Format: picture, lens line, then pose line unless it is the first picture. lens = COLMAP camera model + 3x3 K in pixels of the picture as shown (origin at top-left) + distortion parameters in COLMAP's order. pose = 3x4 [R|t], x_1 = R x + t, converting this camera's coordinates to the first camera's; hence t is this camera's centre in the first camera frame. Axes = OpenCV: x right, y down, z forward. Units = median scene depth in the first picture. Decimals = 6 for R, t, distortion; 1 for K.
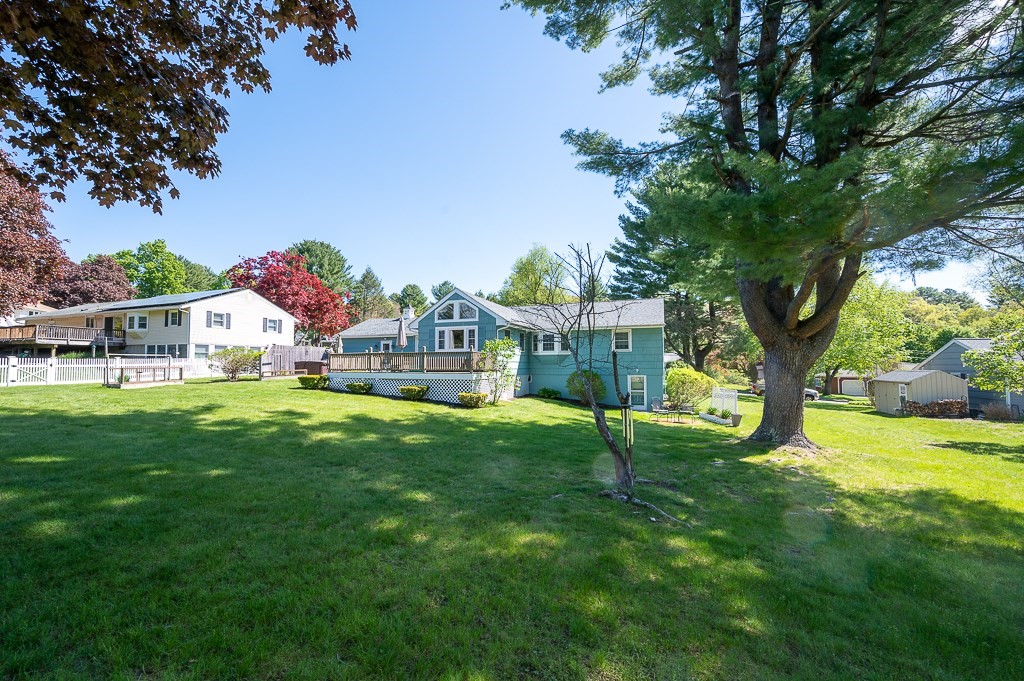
lens RADIAL K [[415.1, 0, 510.8], [0, 415.1, 340.4], [0, 0, 1]] dist [-0.000648, -0.000009]
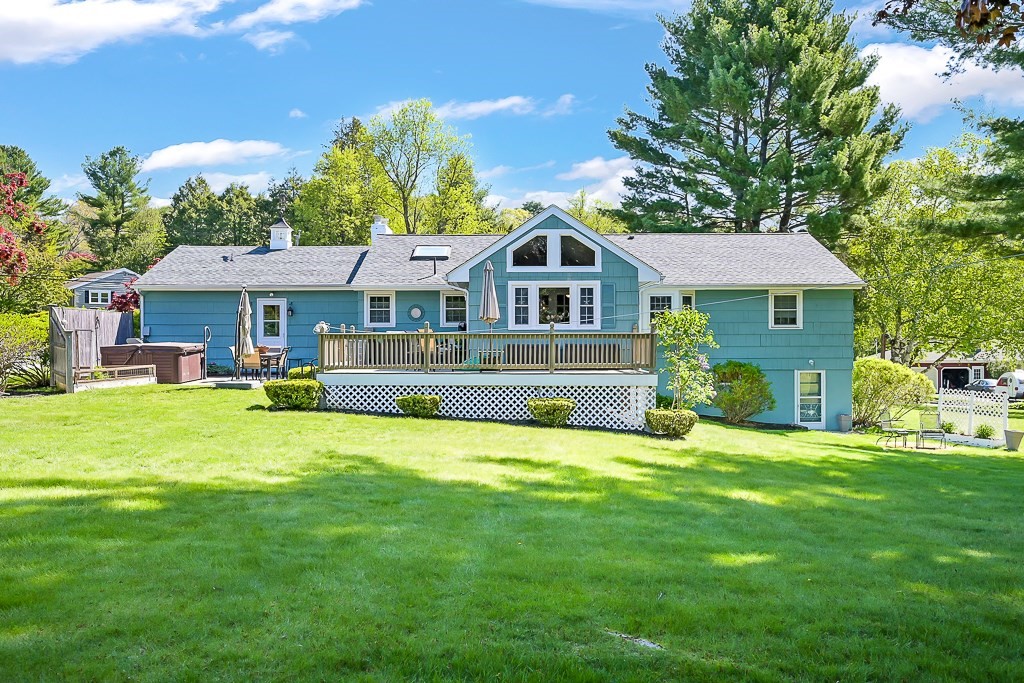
lens RADIAL K [[869.3, 0, 512.1], [0, 869.3, 340.9], [0, 0, 1]] dist [-0.008872, -0.001310]
pose [[0.941321, -0.000822, 0.337511, -0.530810], [-0.020628, 0.997988, 0.059962, -0.022405], [-0.336881, -0.063405, 0.939410, 0.007499]]
